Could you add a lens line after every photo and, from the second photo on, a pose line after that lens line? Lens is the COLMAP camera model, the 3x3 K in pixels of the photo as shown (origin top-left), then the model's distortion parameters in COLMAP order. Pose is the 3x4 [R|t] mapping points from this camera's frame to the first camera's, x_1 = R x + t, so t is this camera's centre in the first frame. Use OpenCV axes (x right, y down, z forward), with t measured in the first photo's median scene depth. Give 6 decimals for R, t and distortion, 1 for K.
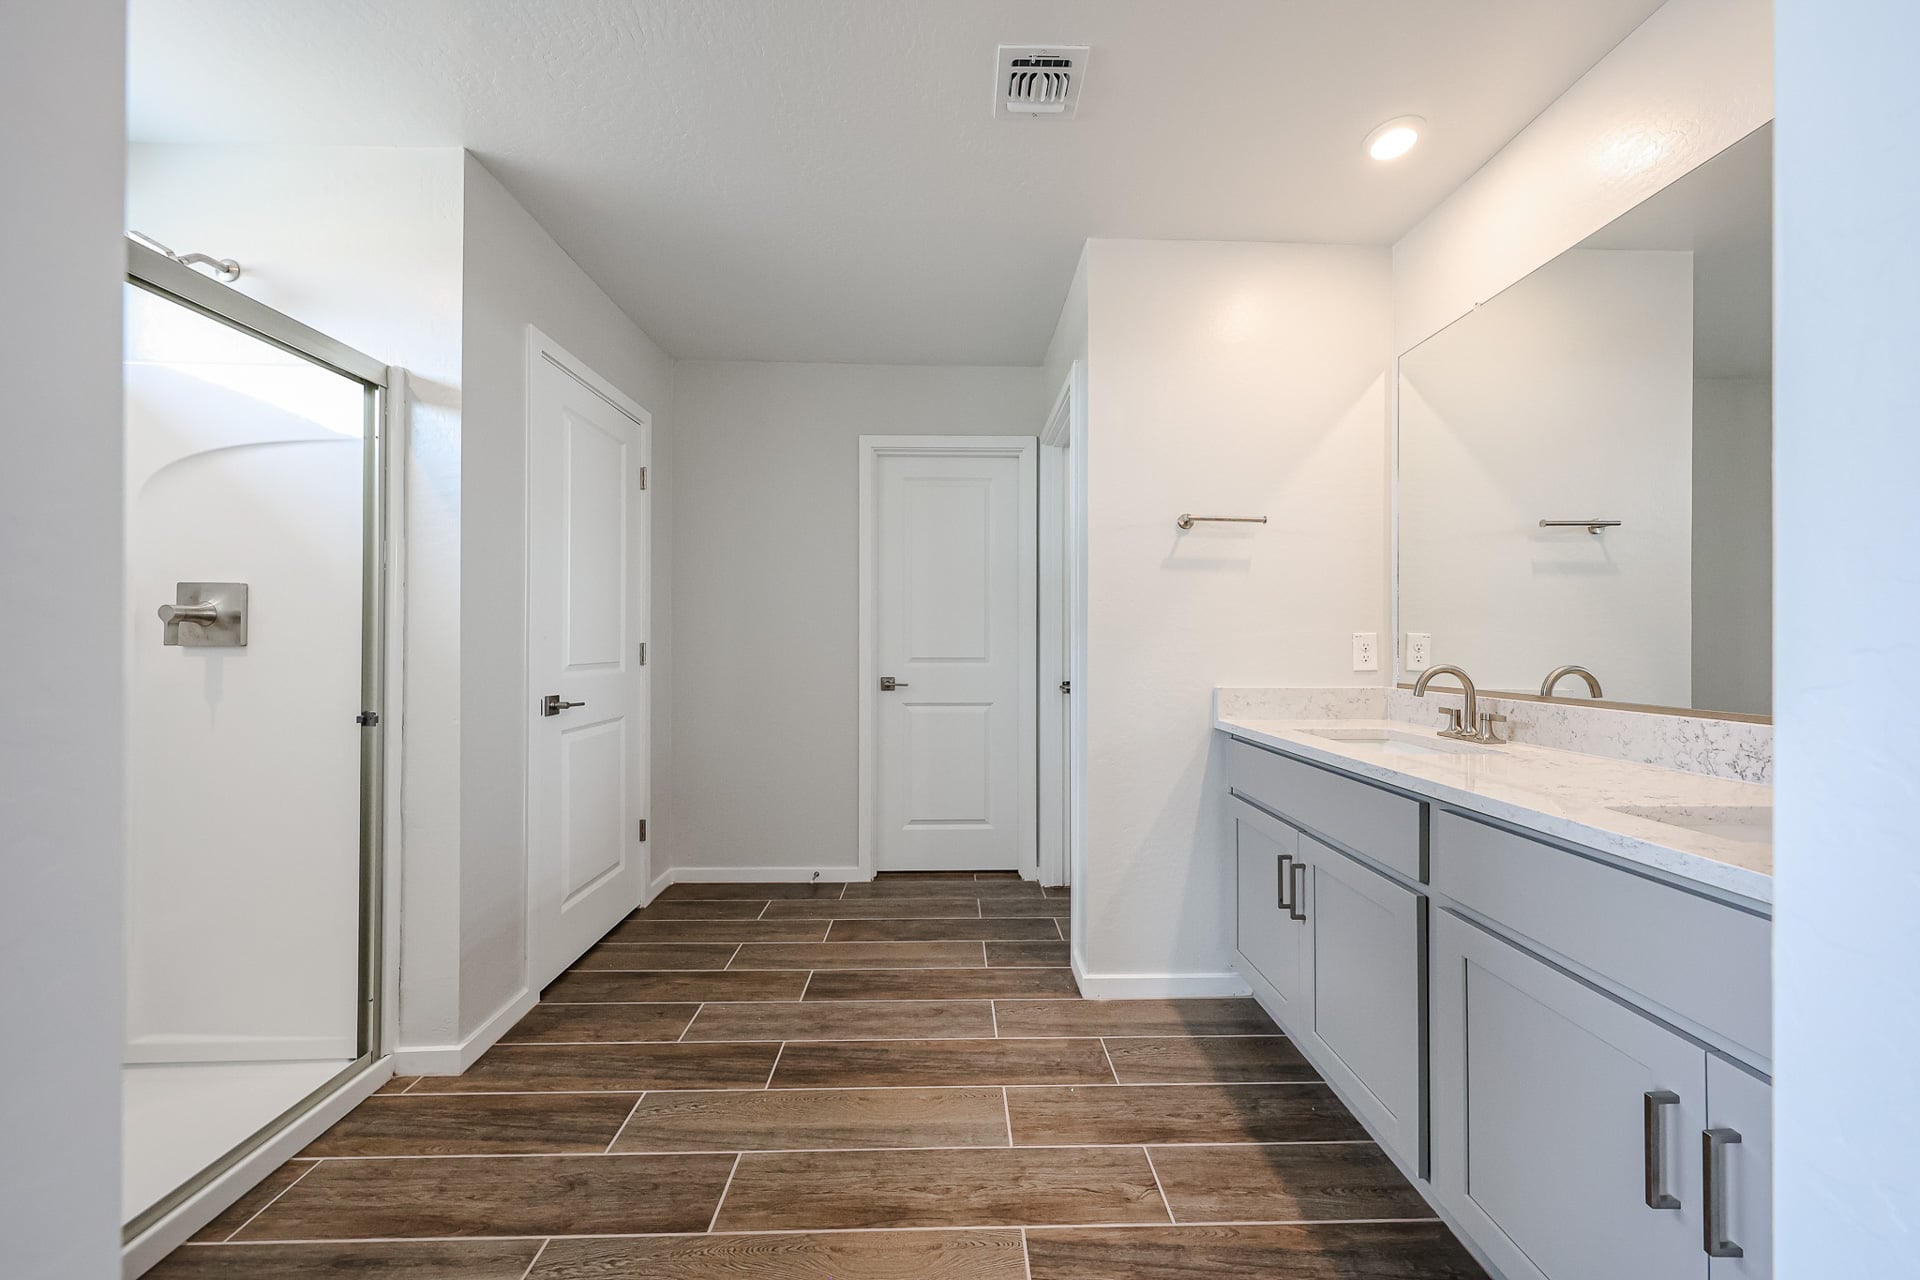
lens RADIAL K [[667.3, 0, 961.2], [0, 667.3, 637.9], [0, 0, 1]] dist [0.001872, -0.000468]
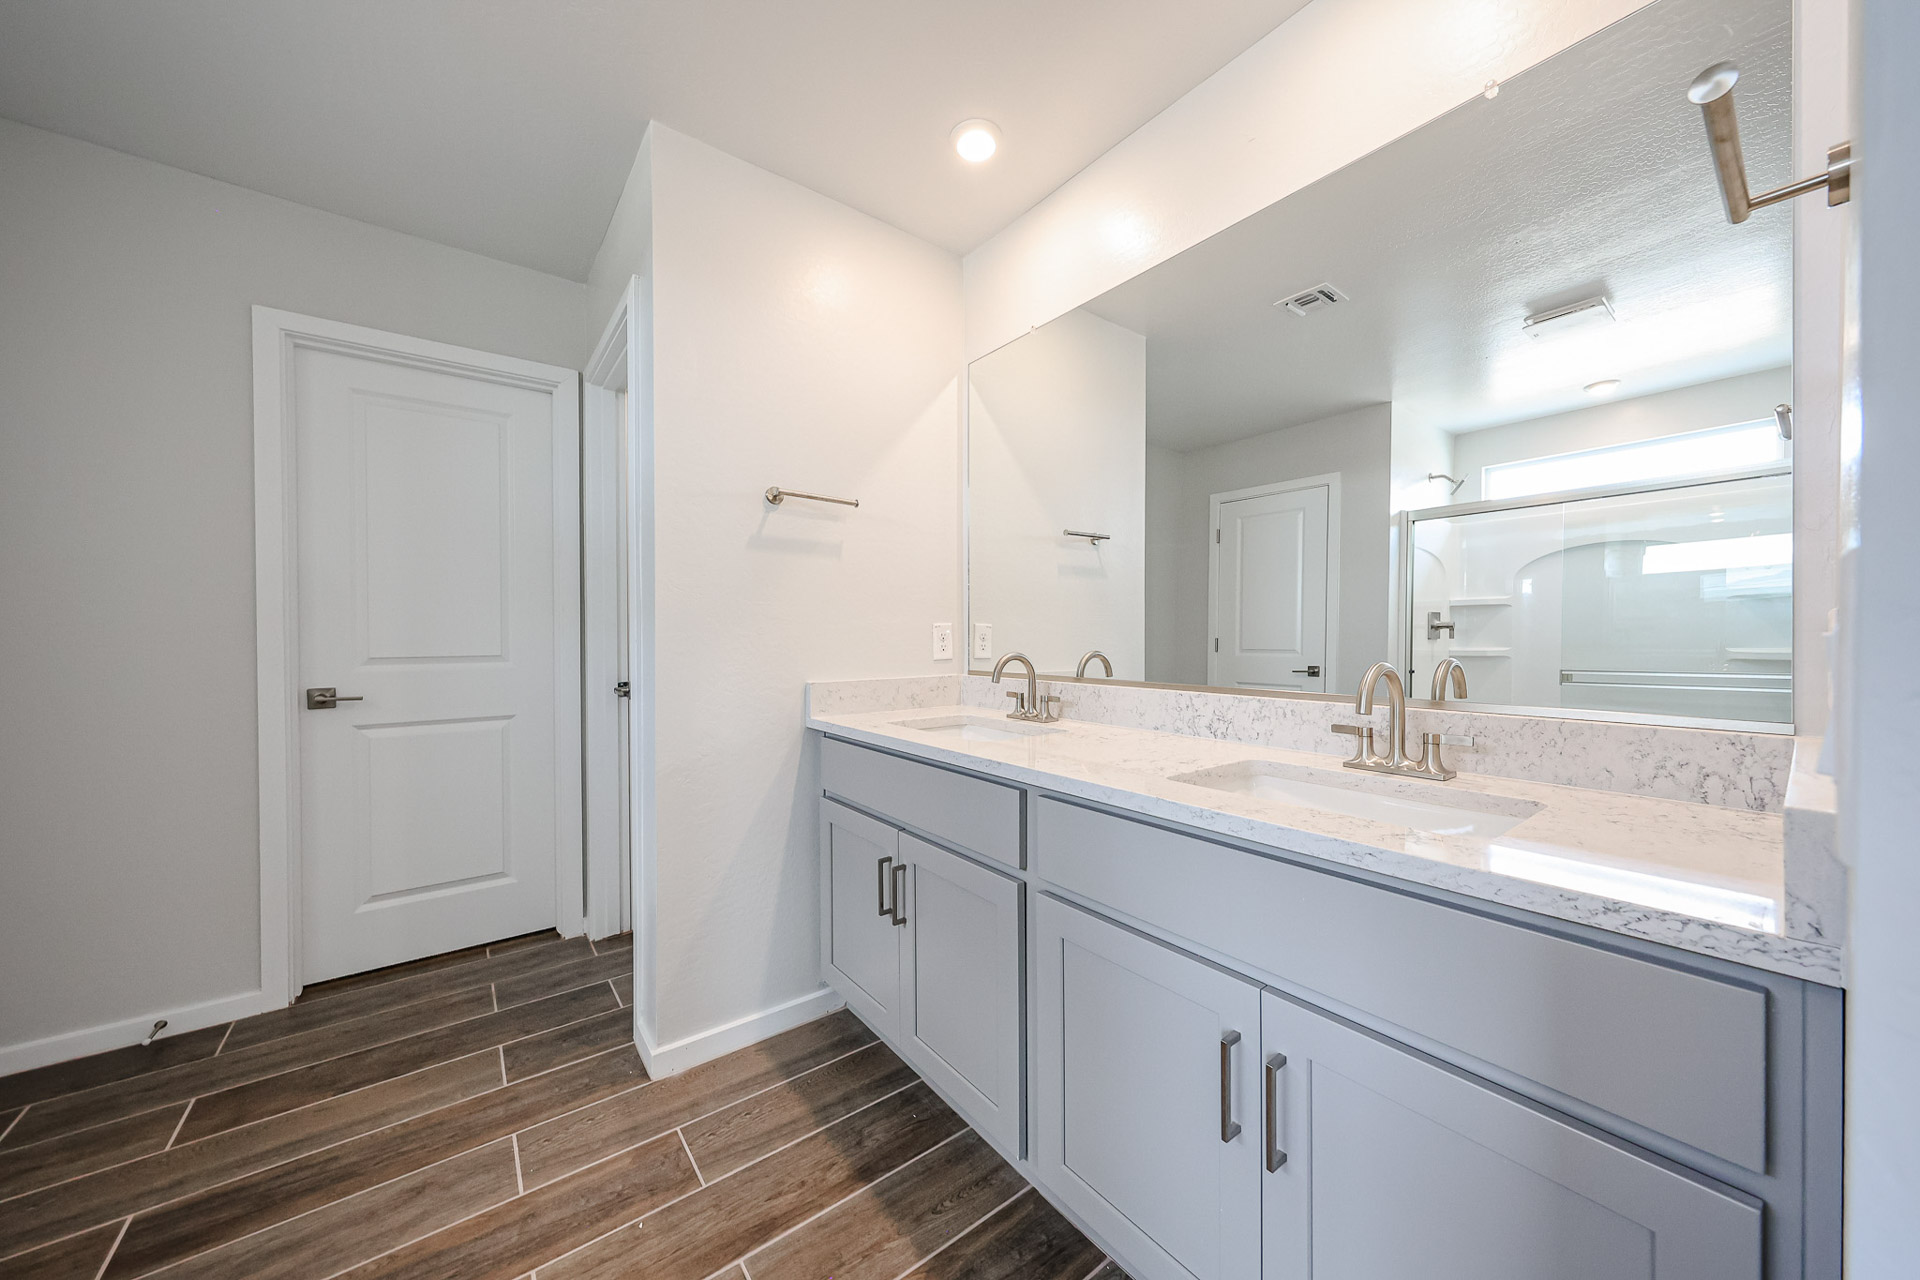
lens RADIAL K [[667.3, 0, 966.4], [0, 667.3, 638.5], [0, 0, 1]] dist [0.001872, -0.000468]
pose [[0.803943, -0.008947, 0.594639, 0.018481], [0.000765, 0.999902, 0.014011, 0.002030], [-0.594706, -0.010809, 0.803871, 0.175567]]
